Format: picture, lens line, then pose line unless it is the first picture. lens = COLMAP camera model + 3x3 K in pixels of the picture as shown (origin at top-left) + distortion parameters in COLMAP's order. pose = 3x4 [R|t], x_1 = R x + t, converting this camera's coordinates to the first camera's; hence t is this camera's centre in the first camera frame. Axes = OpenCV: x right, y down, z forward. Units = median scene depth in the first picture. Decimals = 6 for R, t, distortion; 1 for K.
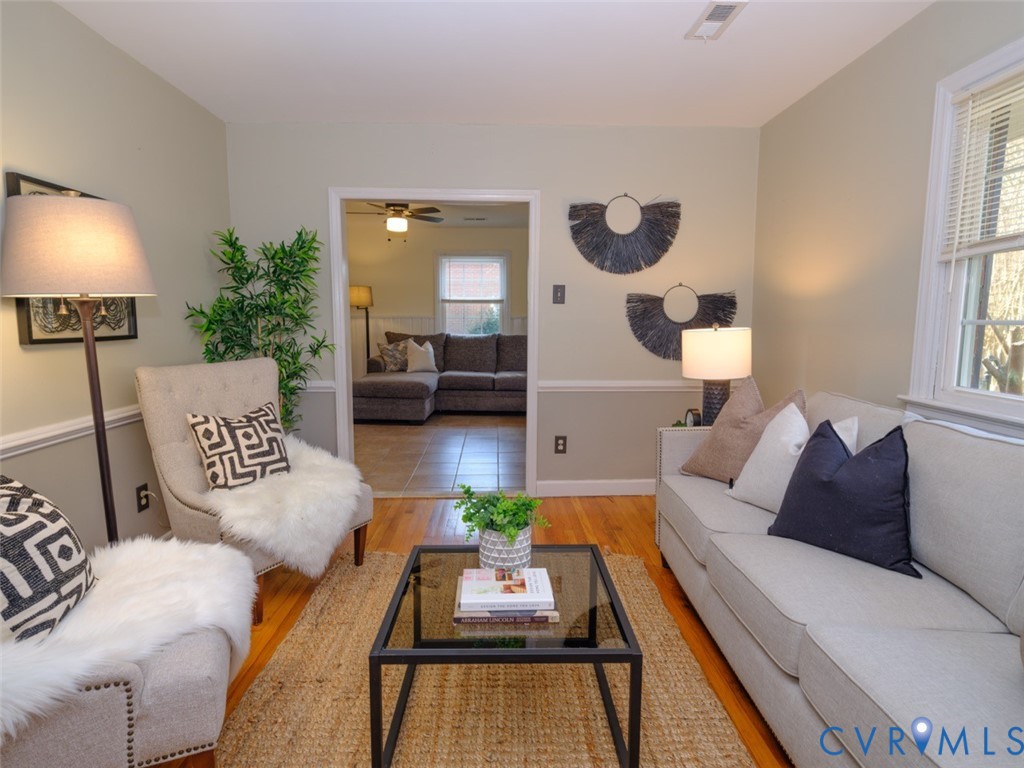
lens RADIAL K [[546.9, 0, 512.0], [0, 546.9, 384.0], [0, 0, 1]] dist [-0.002090, -0.001669]
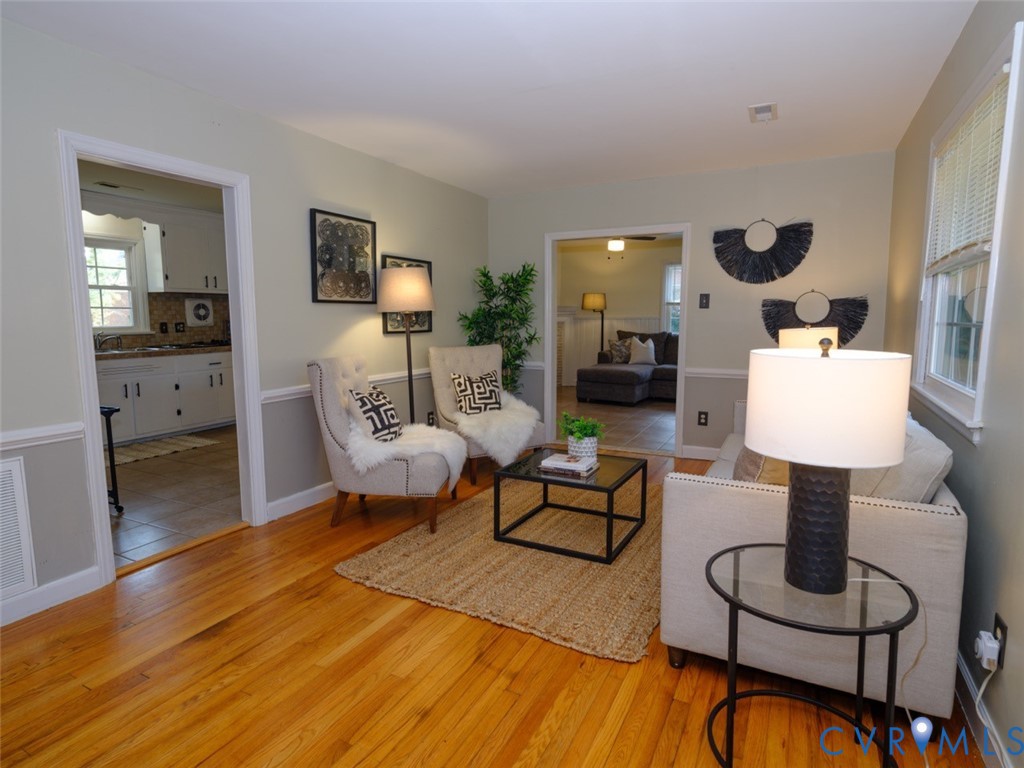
lens RADIAL K [[546.9, 0, 512.0], [0, 546.9, 384.0], [0, 0, 1]] dist [-0.002090, -0.001669]
pose [[0.875092, 0.053090, -0.481036, 0.439846], [-0.052781, 0.998505, 0.014184, 0.050933], [0.481070, 0.012977, 0.876586, -0.478777]]
